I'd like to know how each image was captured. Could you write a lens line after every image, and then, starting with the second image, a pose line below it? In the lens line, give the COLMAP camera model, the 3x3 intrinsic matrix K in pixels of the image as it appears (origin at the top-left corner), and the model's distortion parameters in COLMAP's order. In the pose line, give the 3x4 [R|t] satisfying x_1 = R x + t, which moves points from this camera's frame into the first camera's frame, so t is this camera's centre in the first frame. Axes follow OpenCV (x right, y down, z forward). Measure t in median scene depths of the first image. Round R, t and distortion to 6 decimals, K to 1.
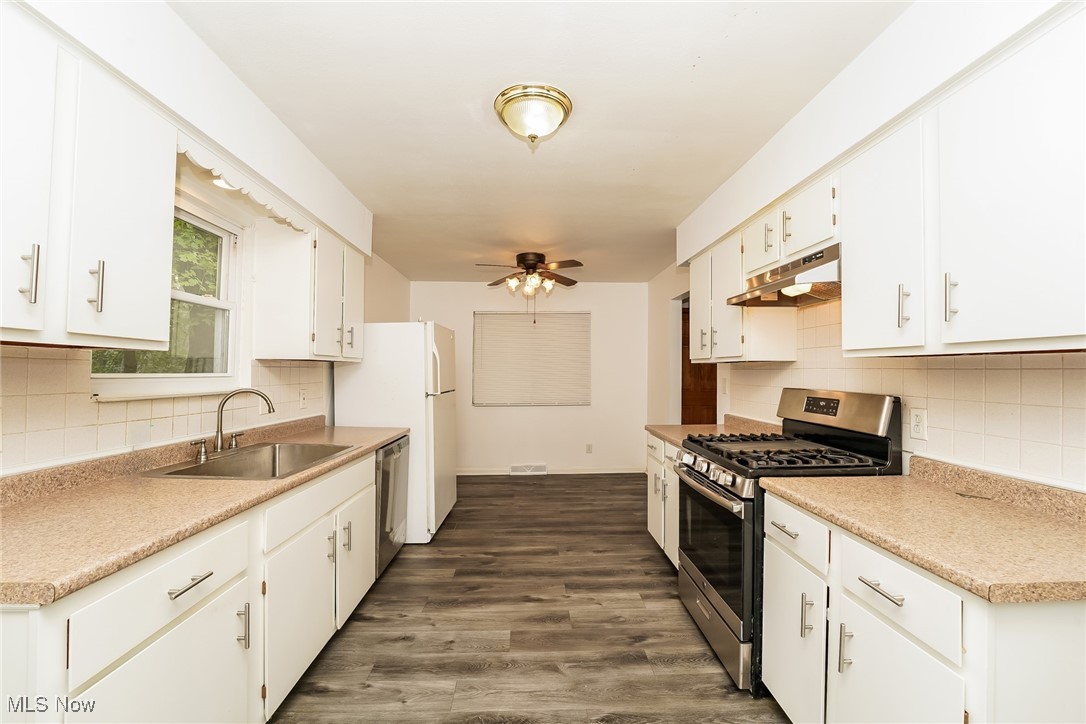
lens RADIAL K [[447.4, 0, 545.0], [0, 447.4, 363.1], [0, 0, 1]] dist [-0.020668, 0.001879]
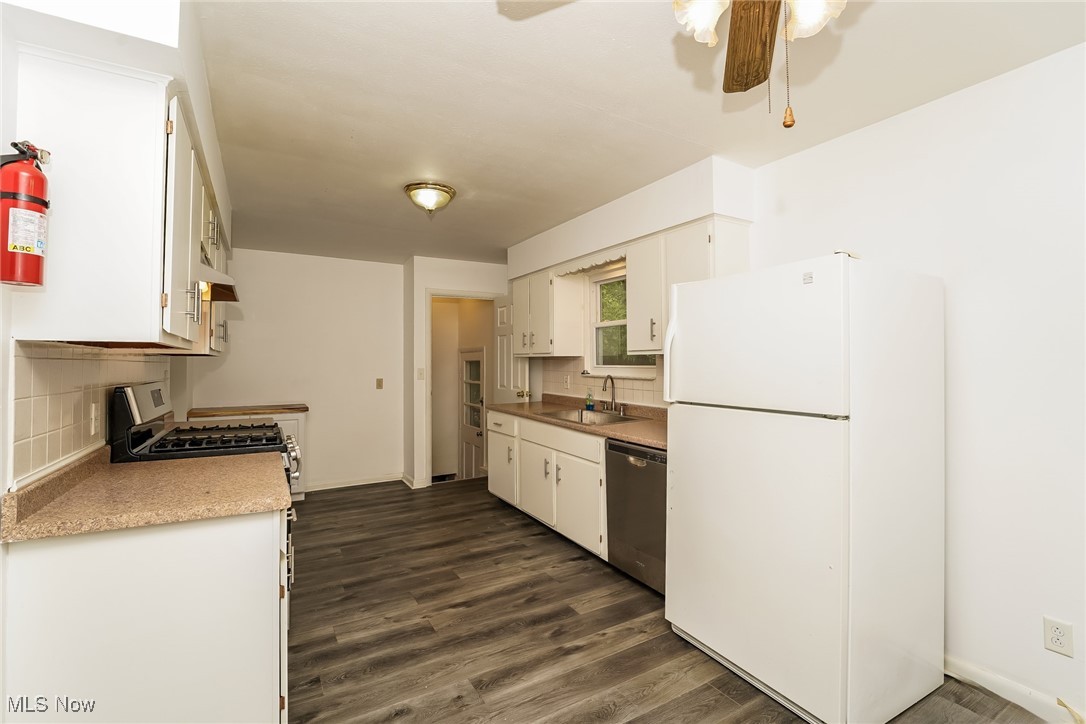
lens RADIAL K [[479.8, 0, 547.8], [0, 479.8, 359.8], [0, 0, 1]] dist [-0.001859, -0.000160]
pose [[-0.877088, -0.002137, -0.480325, 0.326265], [0.010920, 0.999643, -0.024388, 0.037229], [0.480206, -0.026635, -0.876751, 2.159979]]
